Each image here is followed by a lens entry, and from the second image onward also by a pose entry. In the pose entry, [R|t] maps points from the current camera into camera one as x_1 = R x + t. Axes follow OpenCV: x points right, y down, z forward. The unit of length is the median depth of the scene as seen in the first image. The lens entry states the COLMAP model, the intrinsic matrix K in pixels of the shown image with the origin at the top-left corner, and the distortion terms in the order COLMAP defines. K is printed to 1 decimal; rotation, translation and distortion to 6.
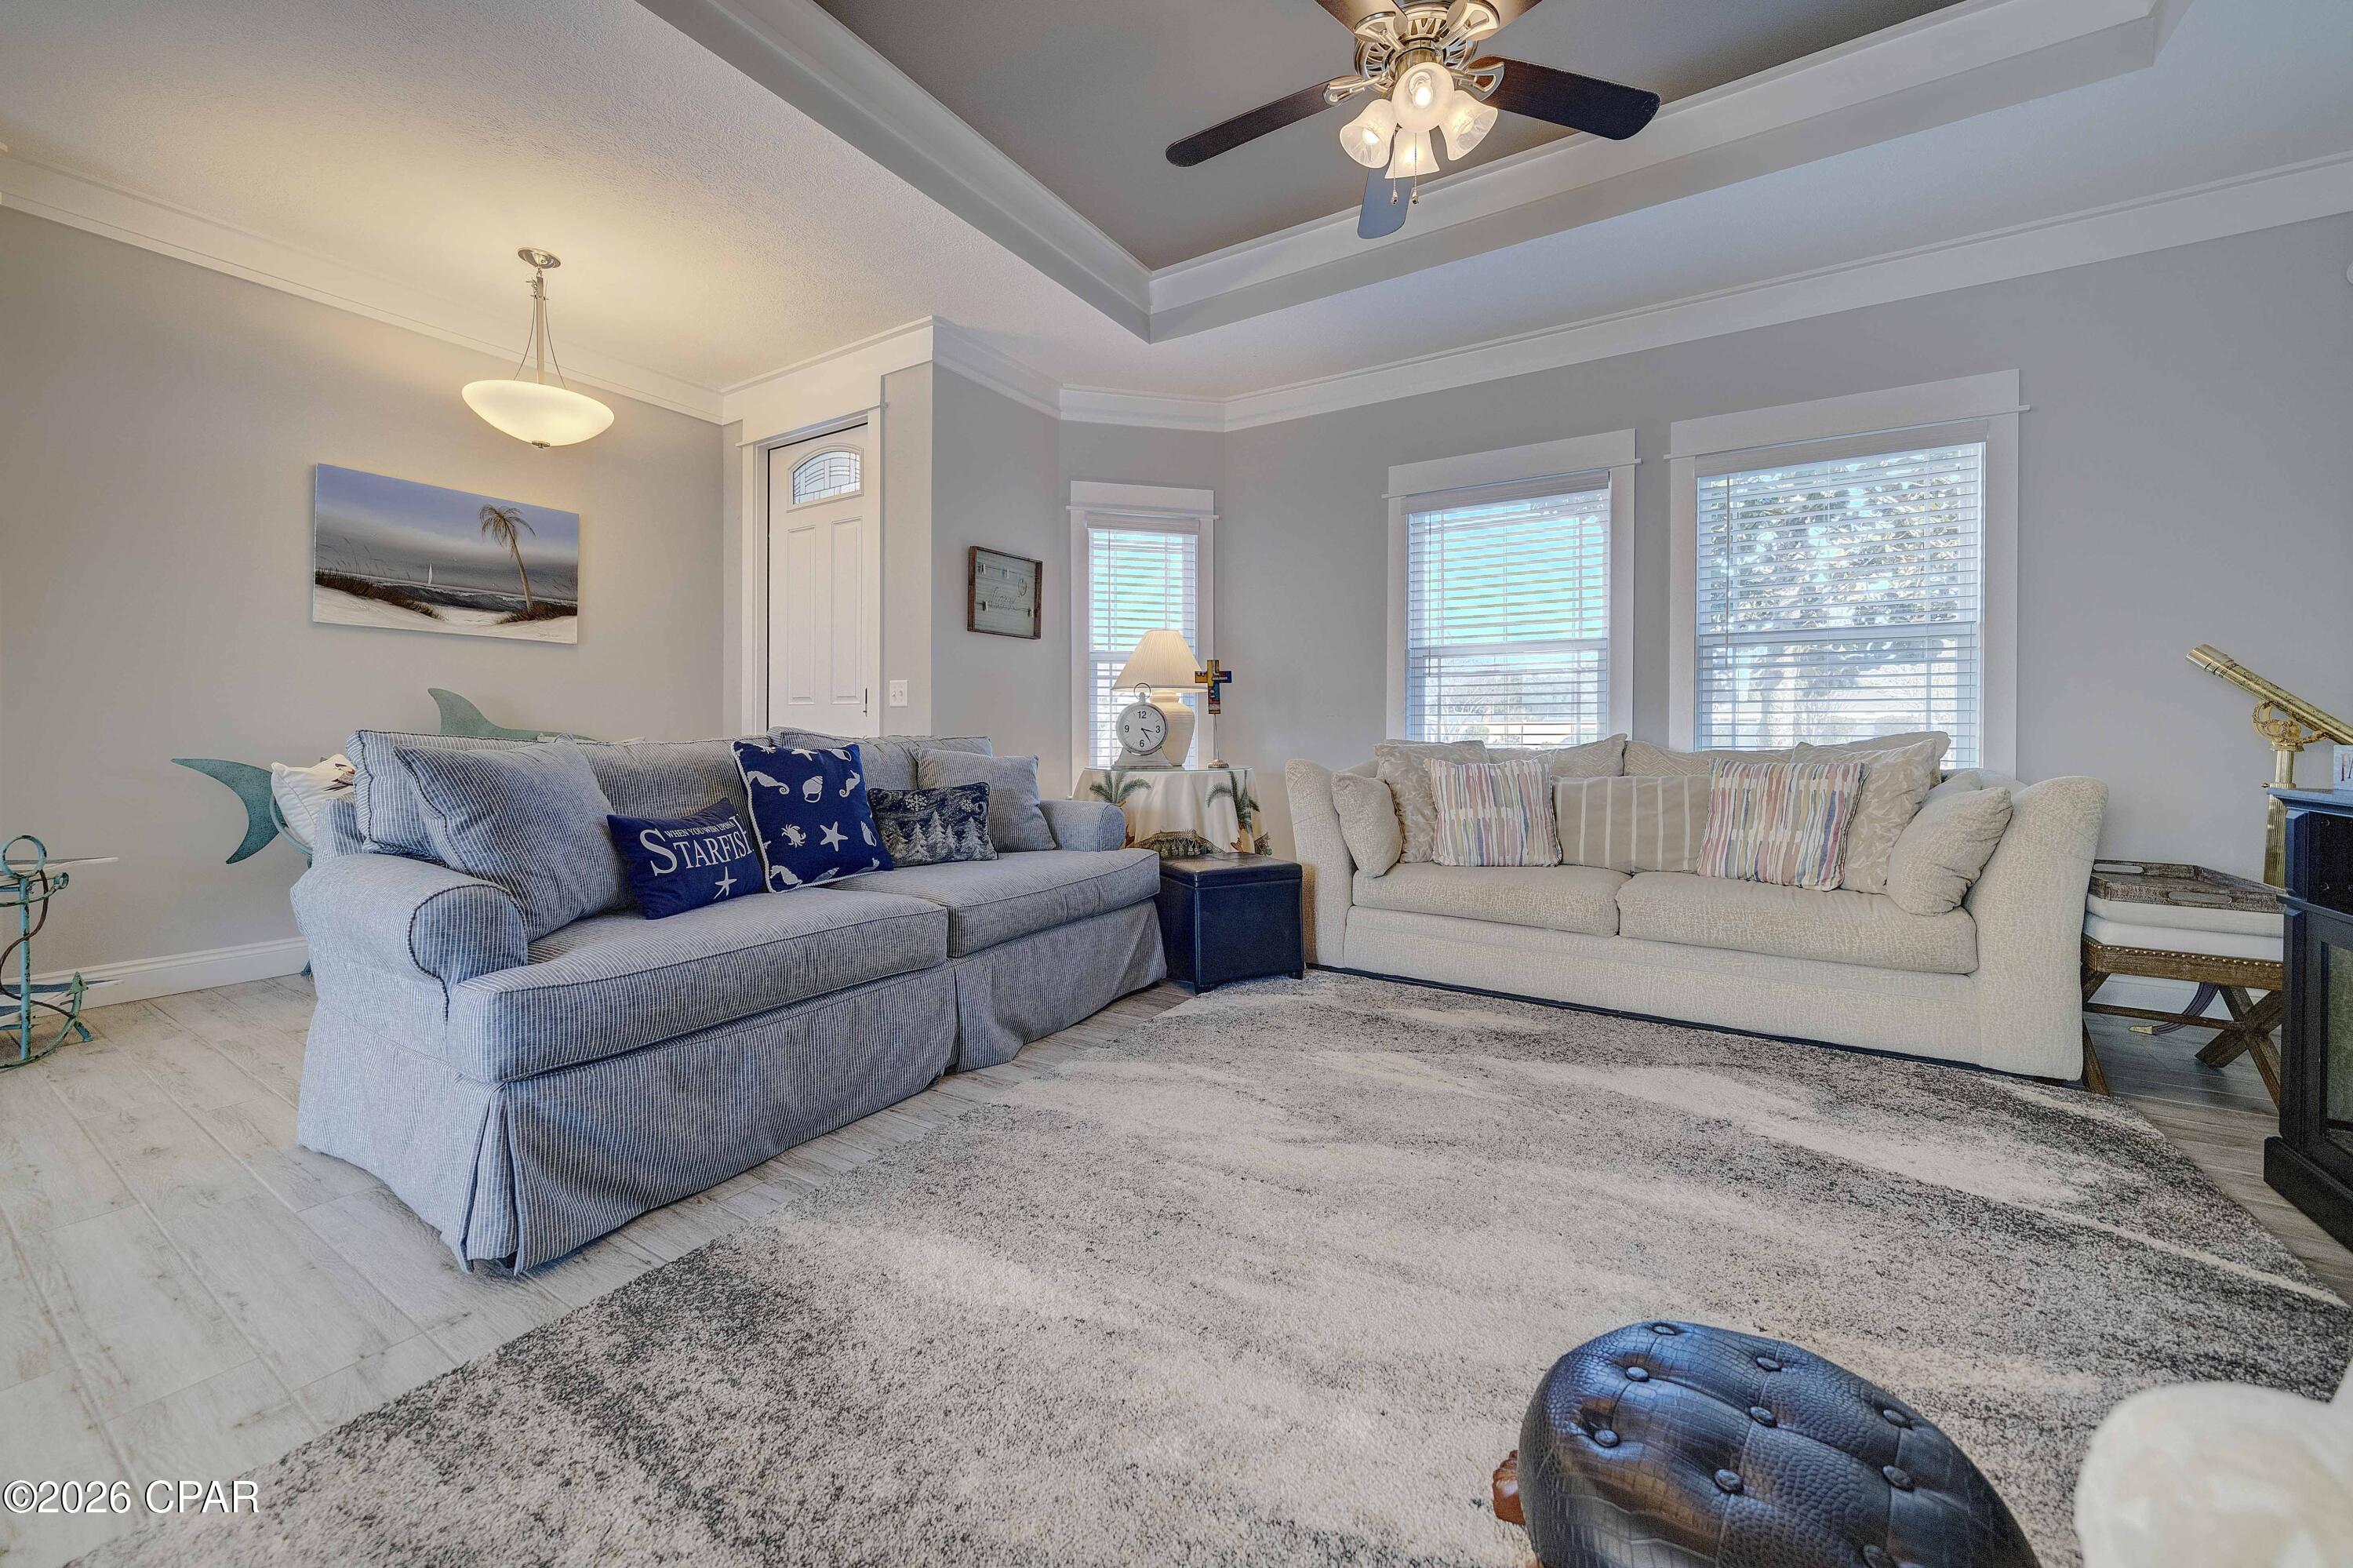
lens RADIAL K [[909.3, 0, 1159.6], [0, 909.3, 733.7], [0, 0, 1]] dist [-0.001640, -0.000237]
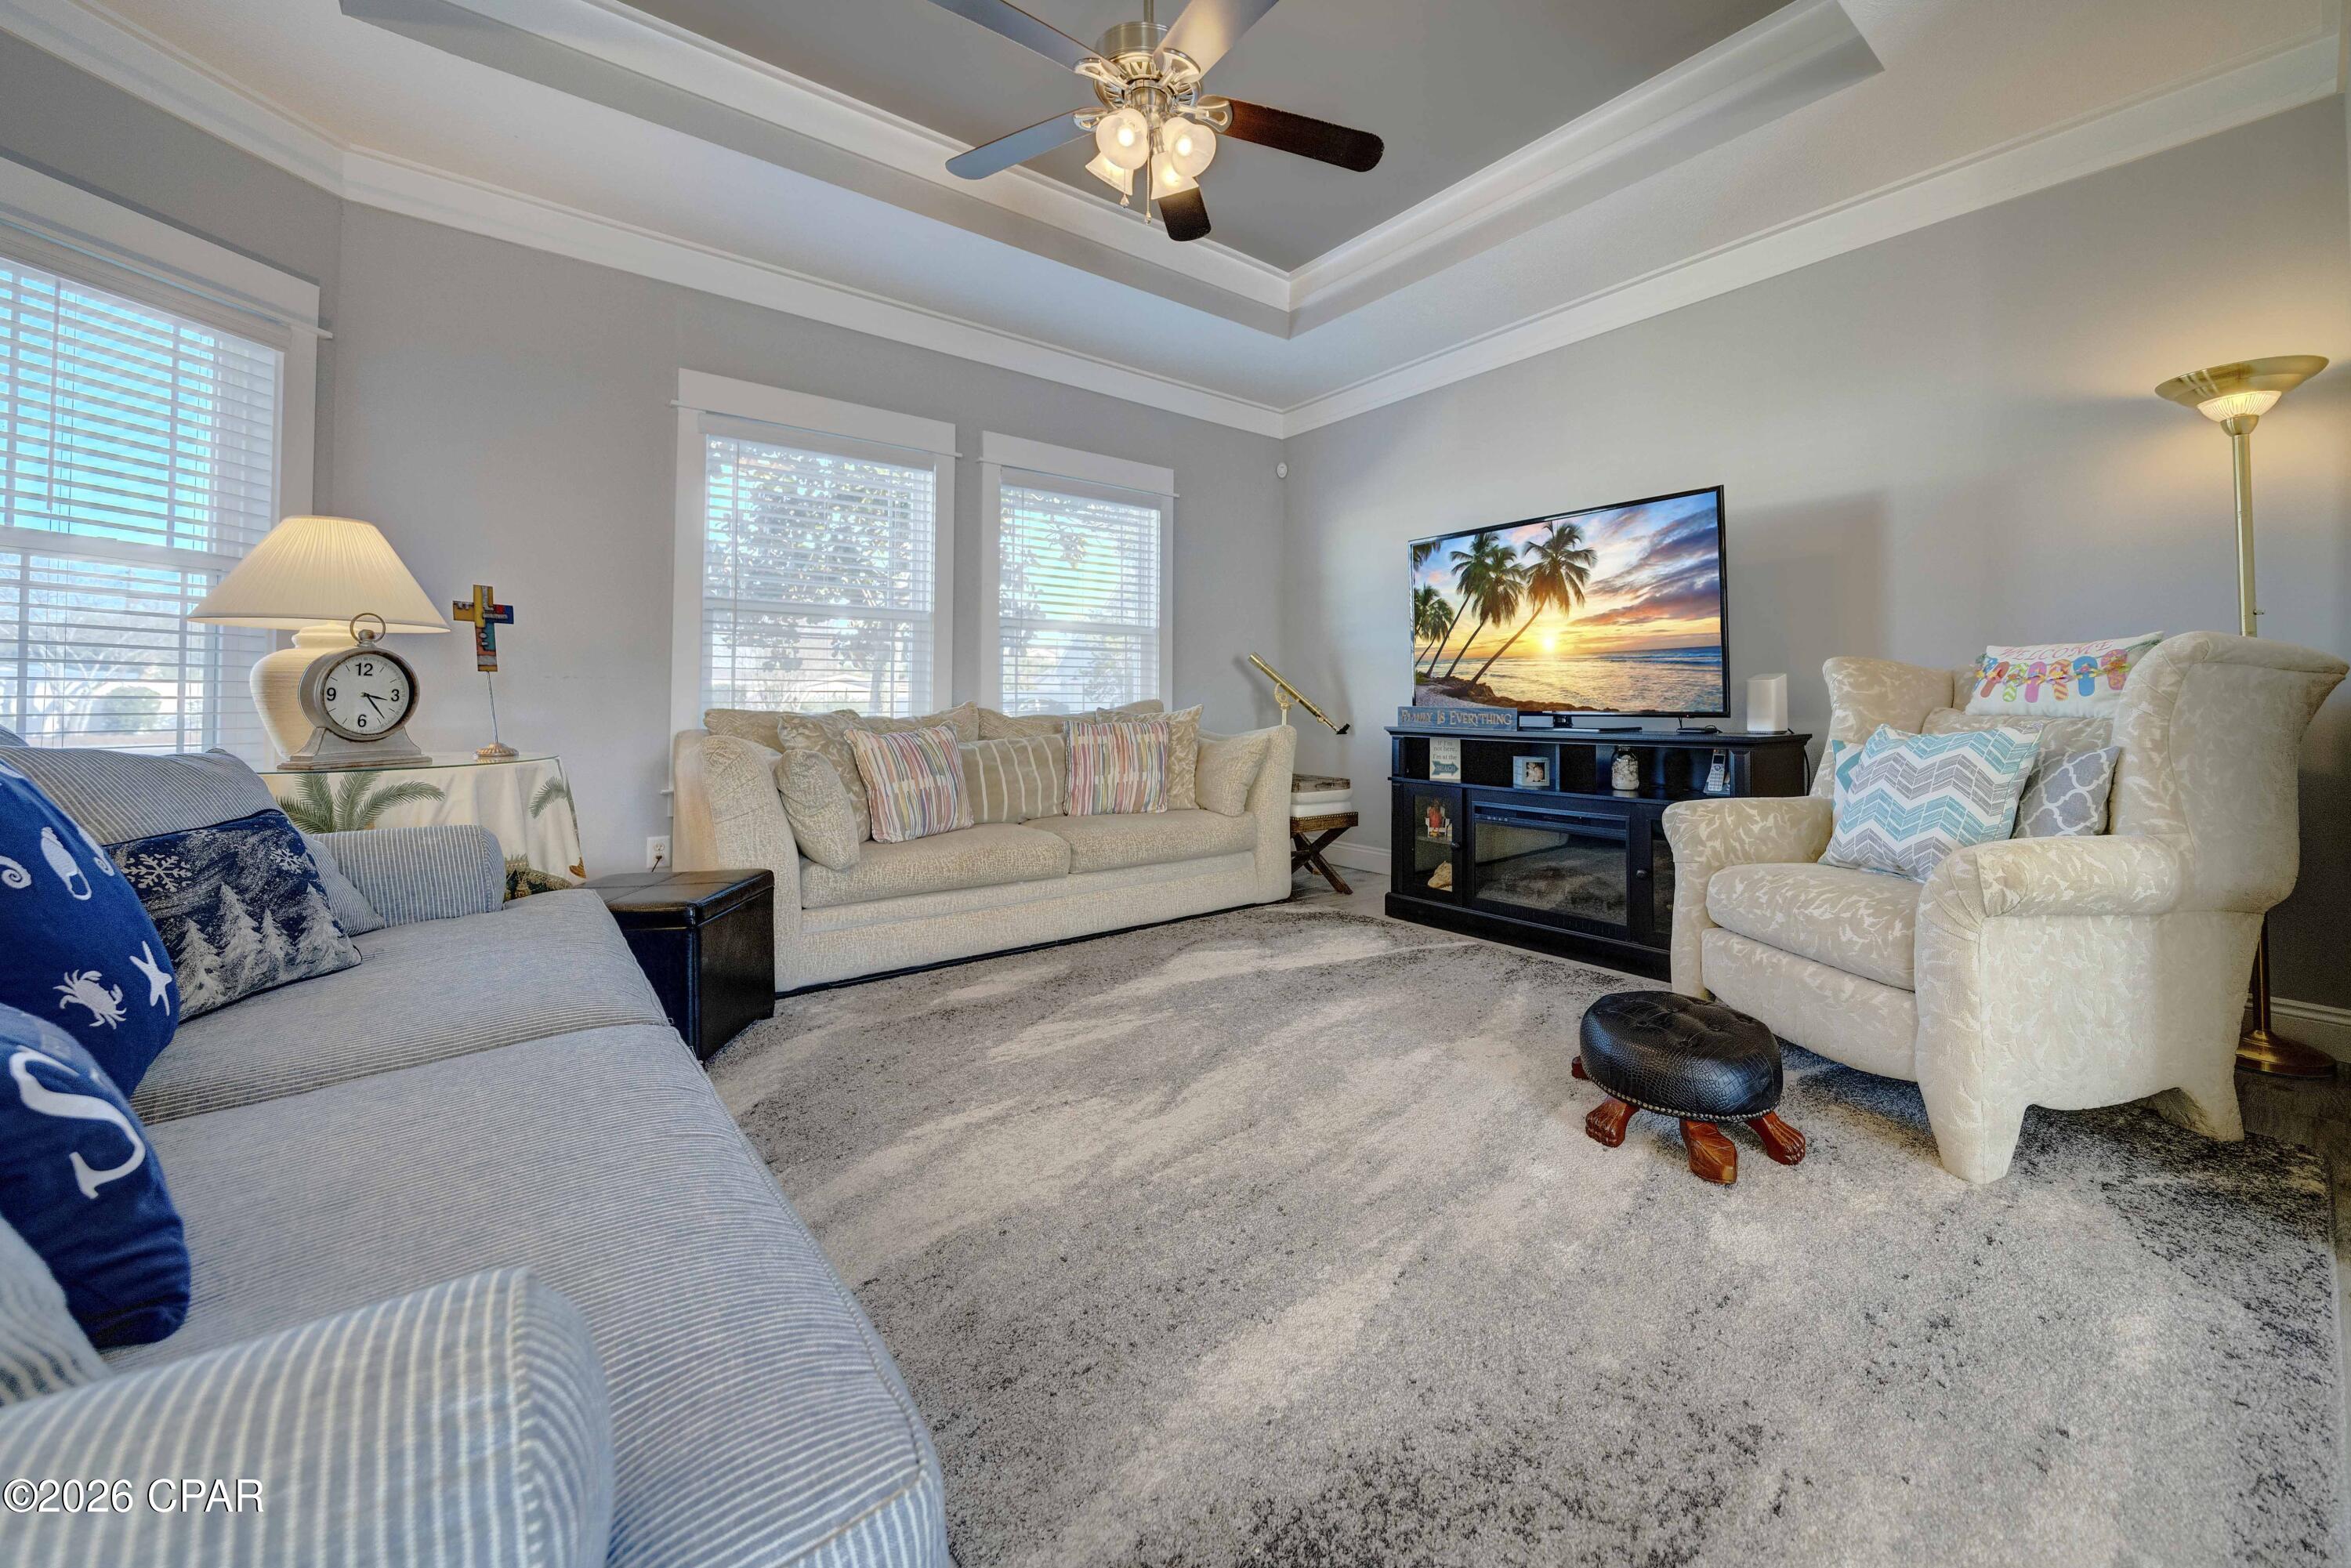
lens RADIAL K [[897.0, 0, 1289.9], [0, 897.0, 686.4], [0, 0, 1]] dist [-0.001195, -0.000621]
pose [[0.264131, 0.017257, 0.964333, -0.511572], [-0.000325, 0.999841, -0.017803, -0.001035], [-0.964487, 0.004389, 0.264094, 0.391606]]
